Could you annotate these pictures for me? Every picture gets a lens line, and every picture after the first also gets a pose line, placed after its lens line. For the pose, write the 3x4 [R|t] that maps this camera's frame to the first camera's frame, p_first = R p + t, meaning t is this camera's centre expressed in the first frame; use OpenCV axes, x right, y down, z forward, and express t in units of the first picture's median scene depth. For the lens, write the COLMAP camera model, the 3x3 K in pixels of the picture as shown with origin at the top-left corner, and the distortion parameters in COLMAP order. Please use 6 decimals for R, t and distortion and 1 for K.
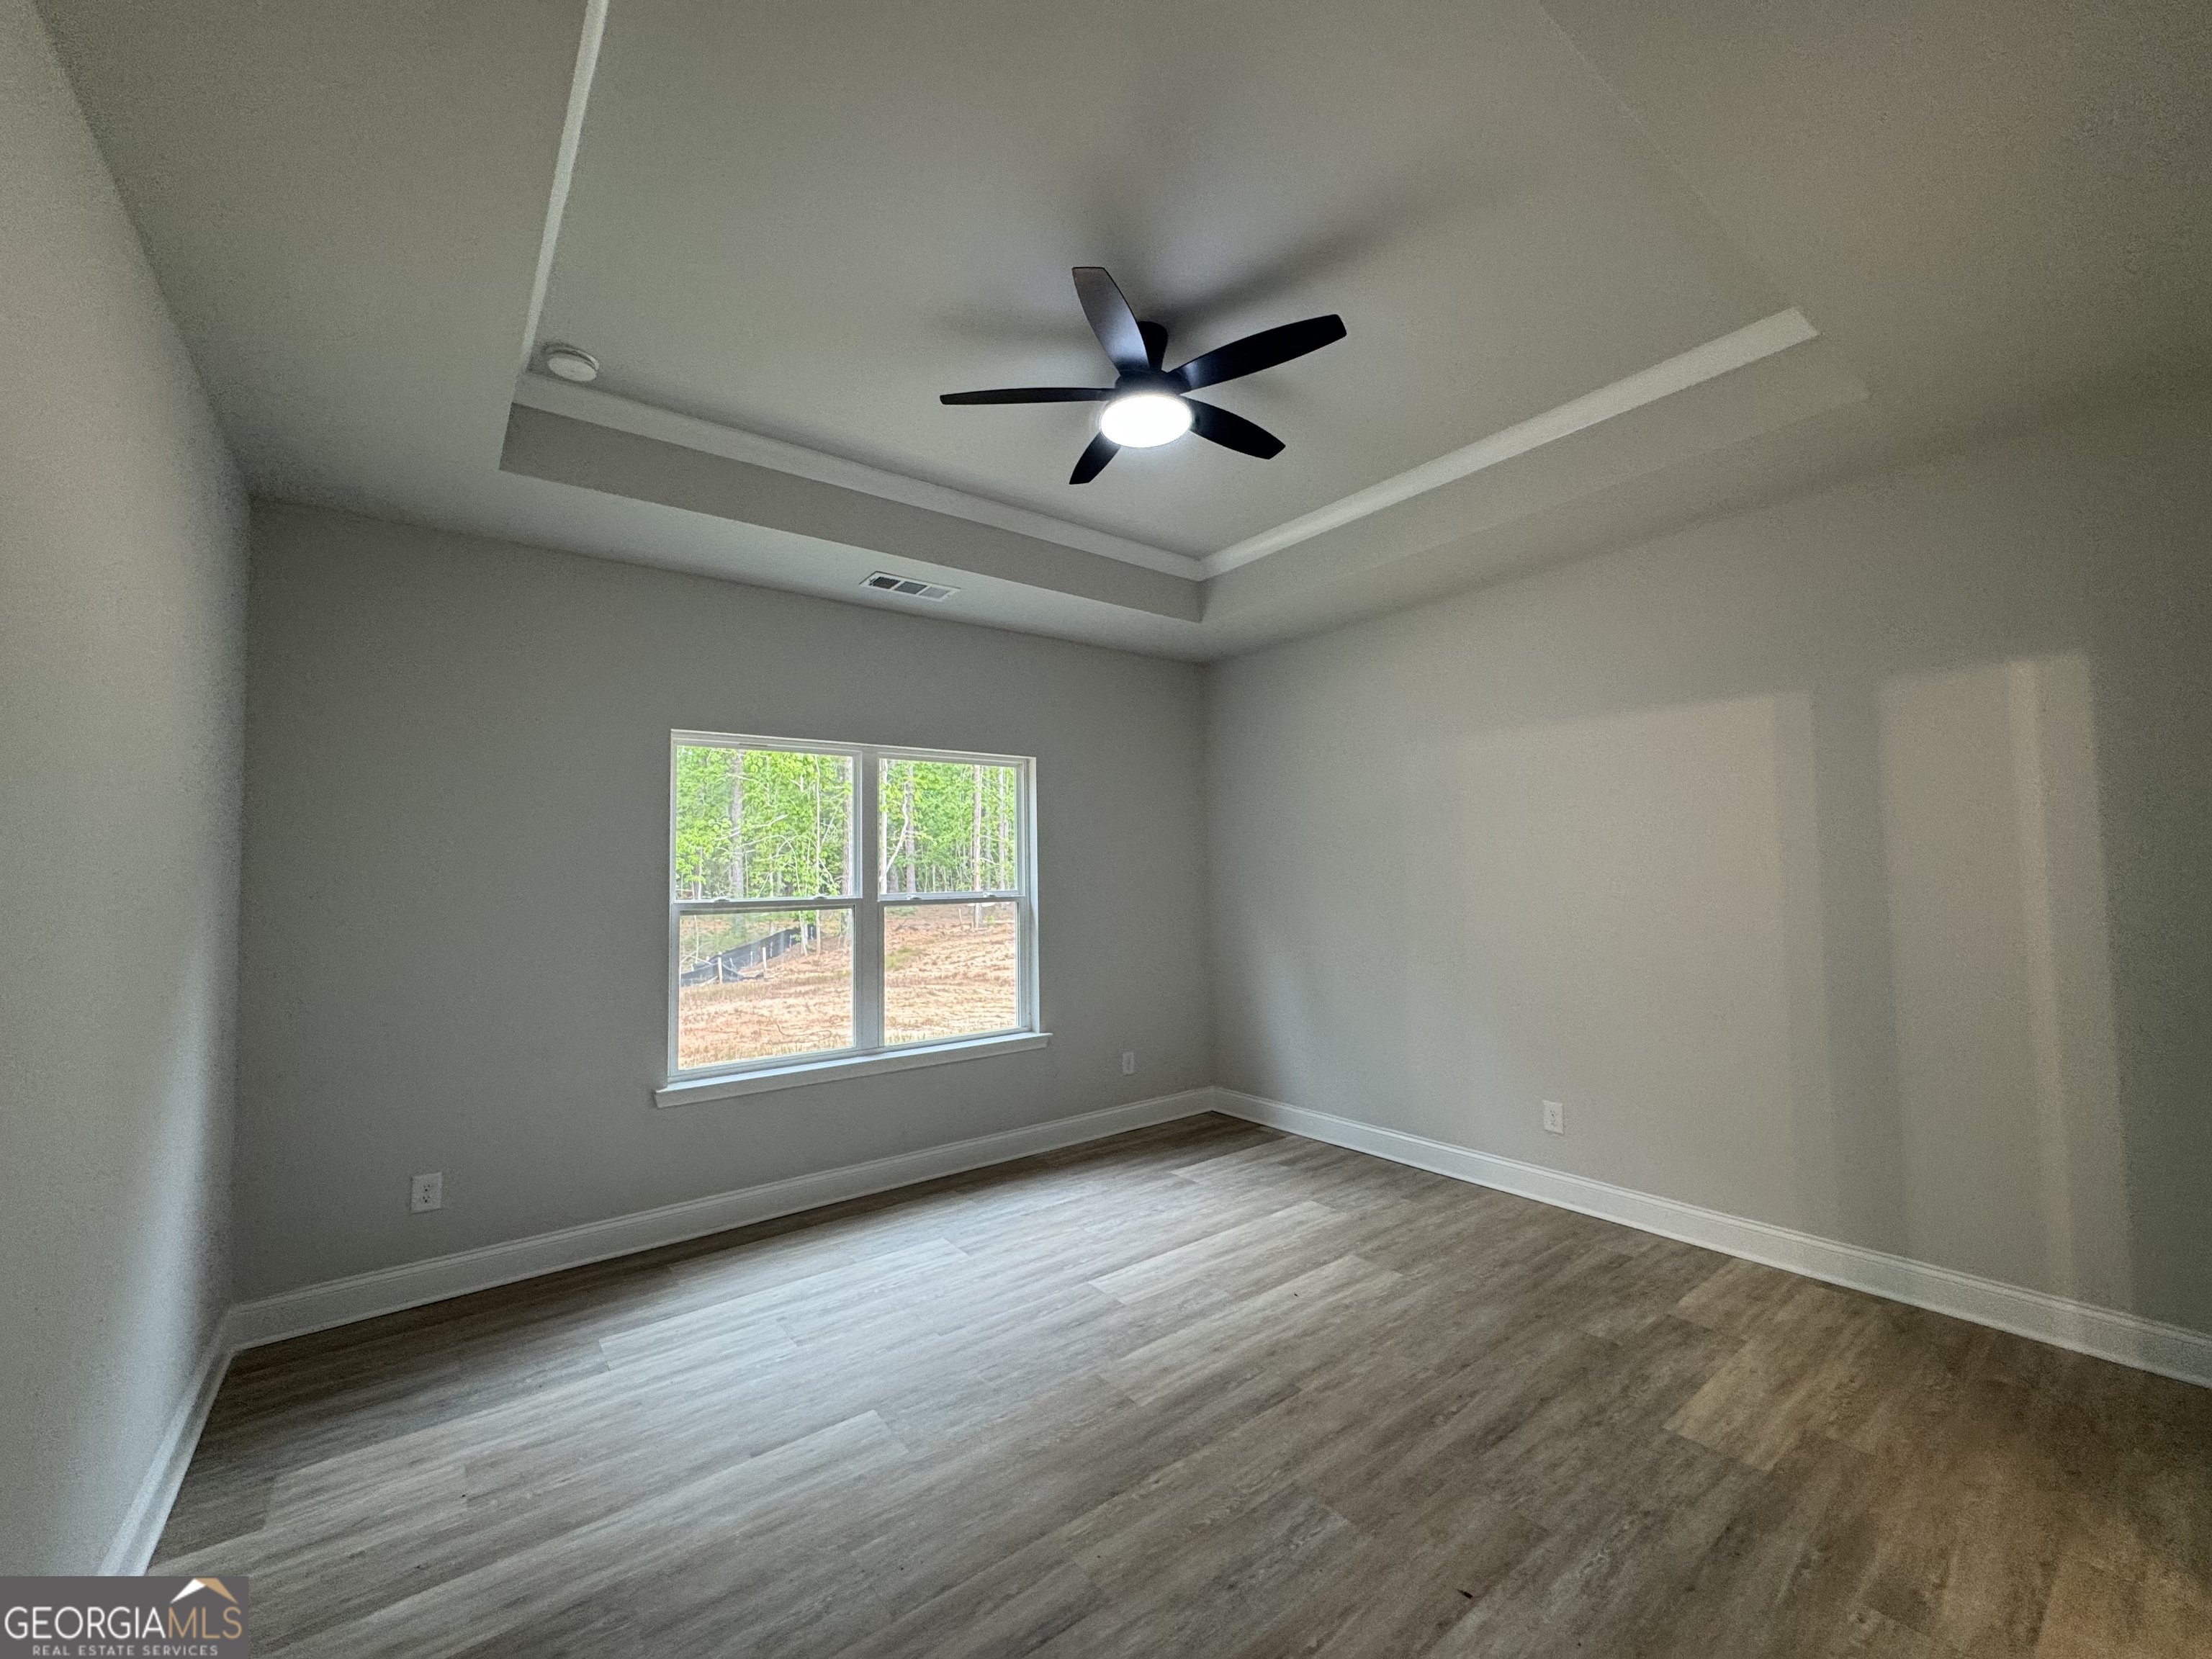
lens RADIAL K [[882.4, 0, 1106.0], [0, 882.4, 829.5], [0, 0, 1]] dist [-0.001502, -0.000334]
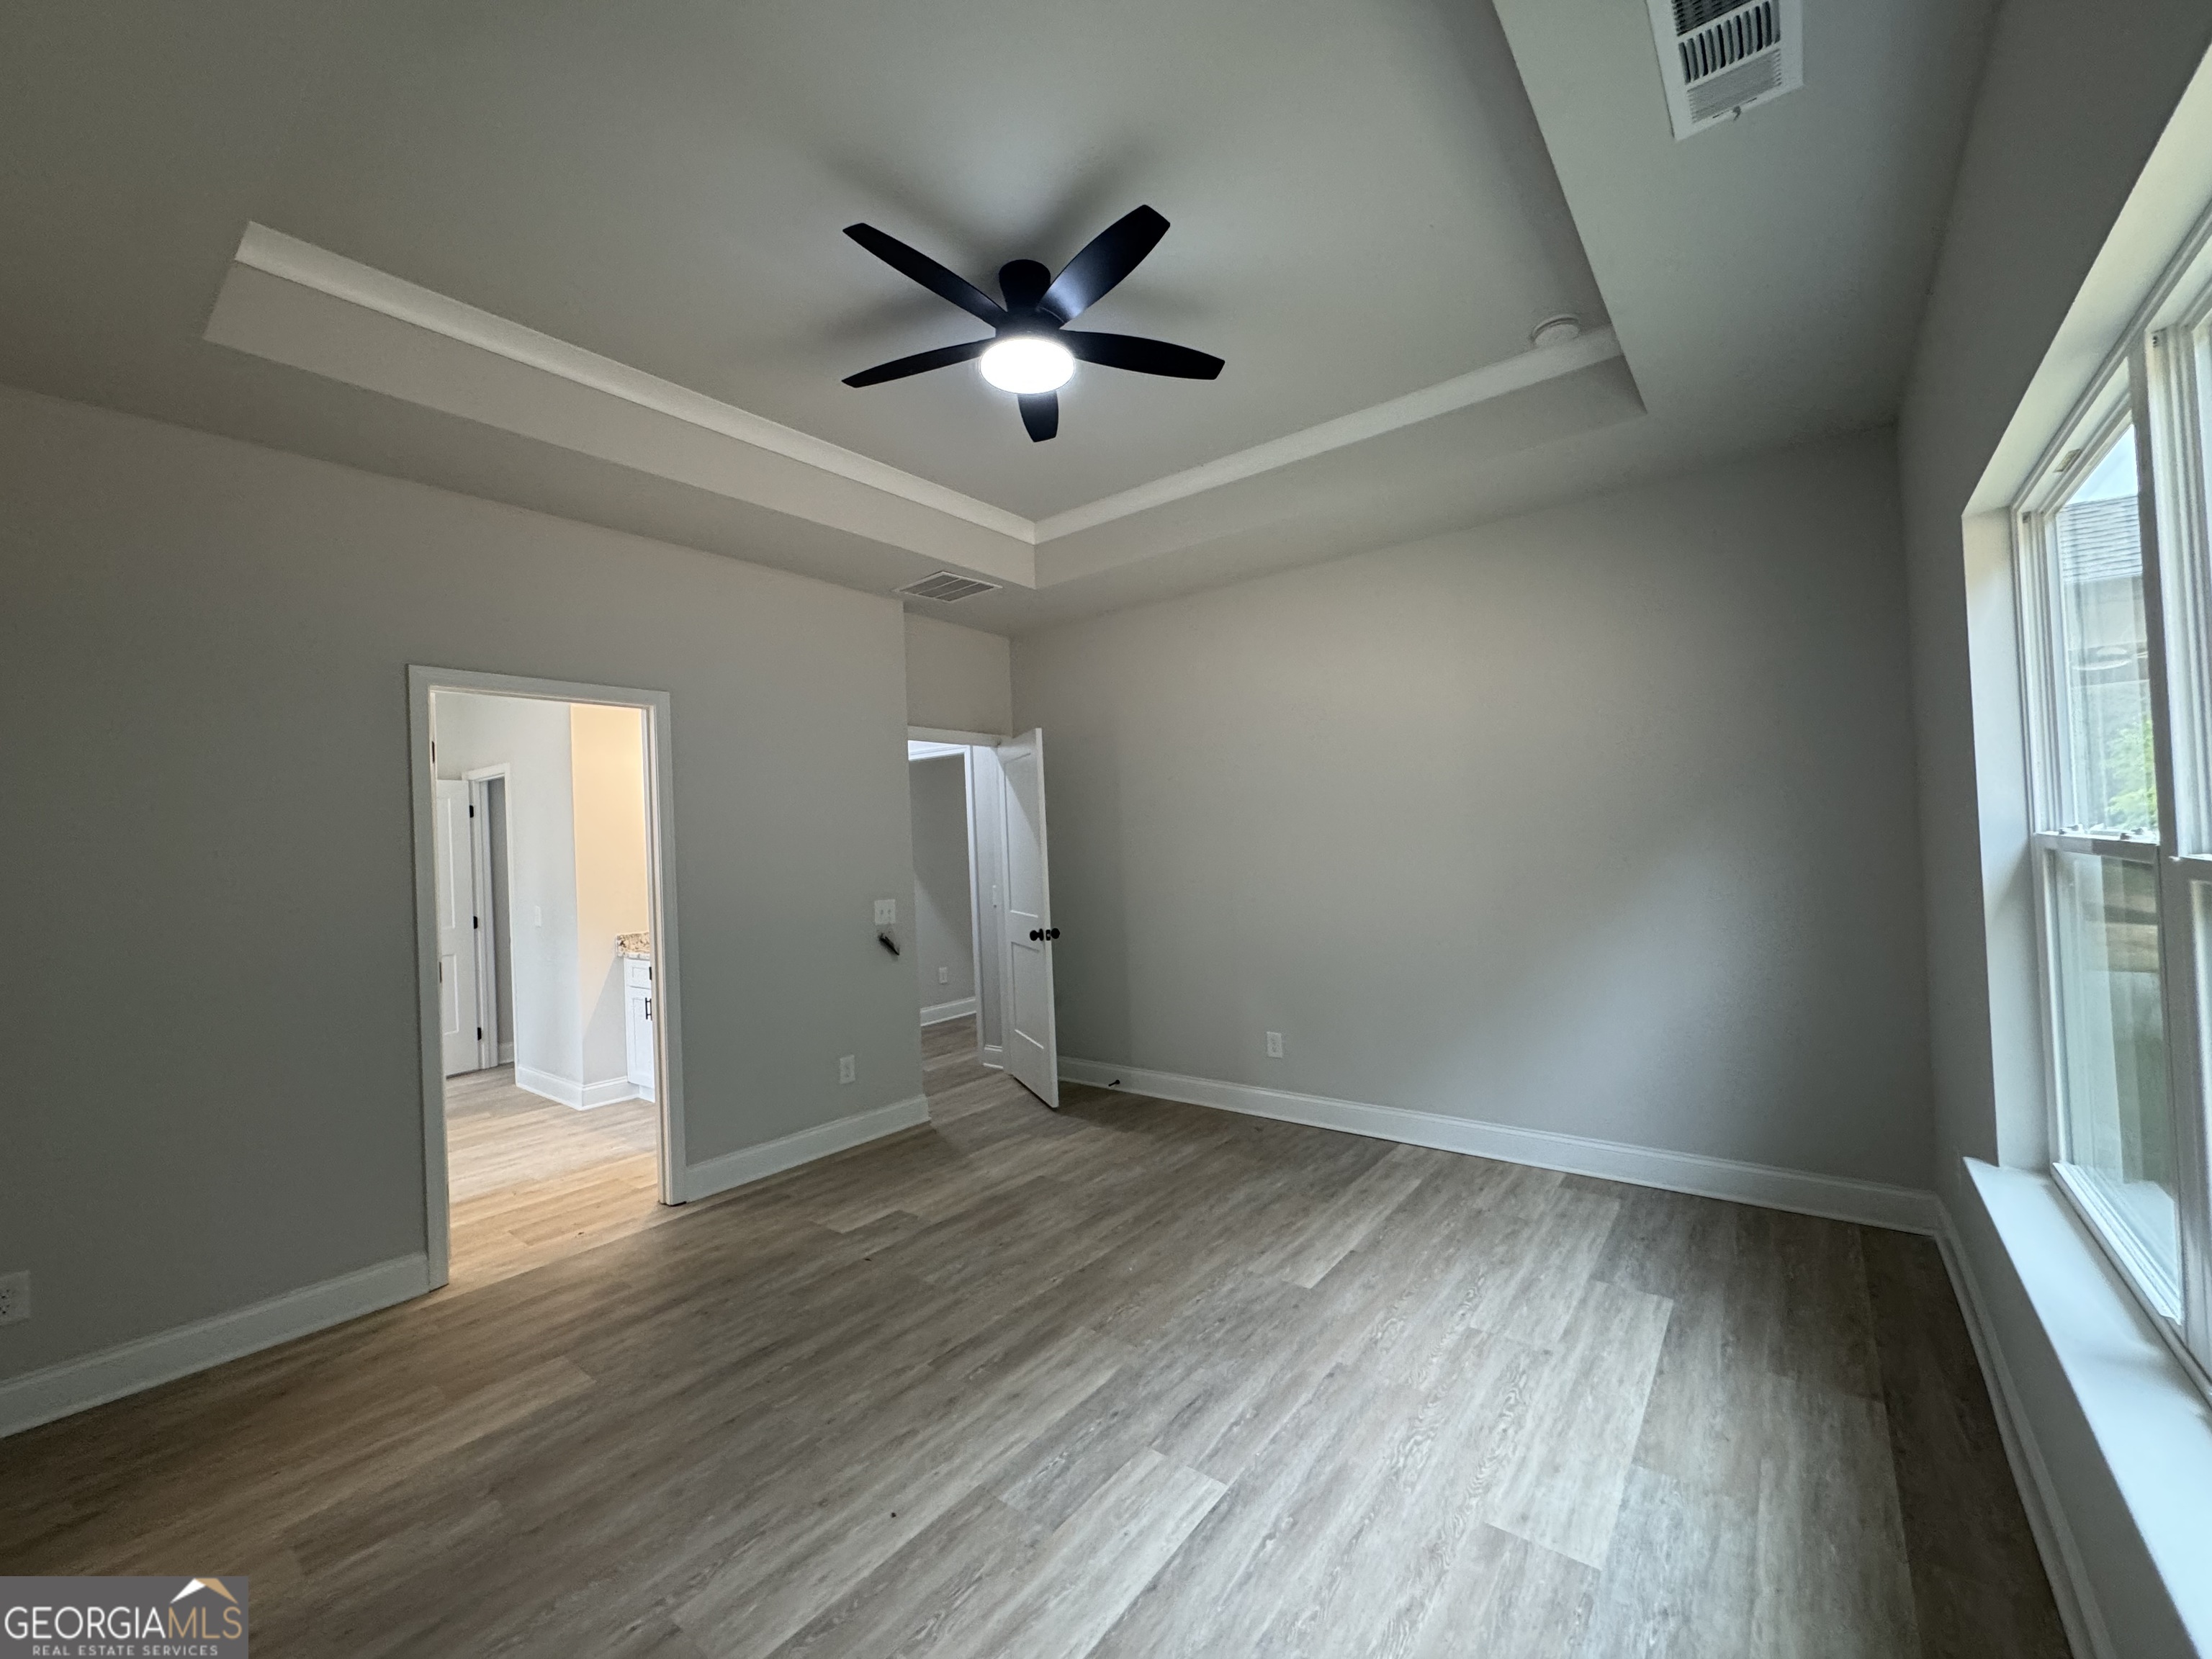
lens RADIAL K [[882.4, 0, 1106.0], [0, 882.4, 829.5], [0, 0, 1]] dist [-0.001502, -0.000334]
pose [[-0.967191, 0.053797, -0.248290, 0.237783], [0.071922, 0.995322, -0.064509, 0.112966], [0.243658, -0.080250, -0.966535, 2.014310]]
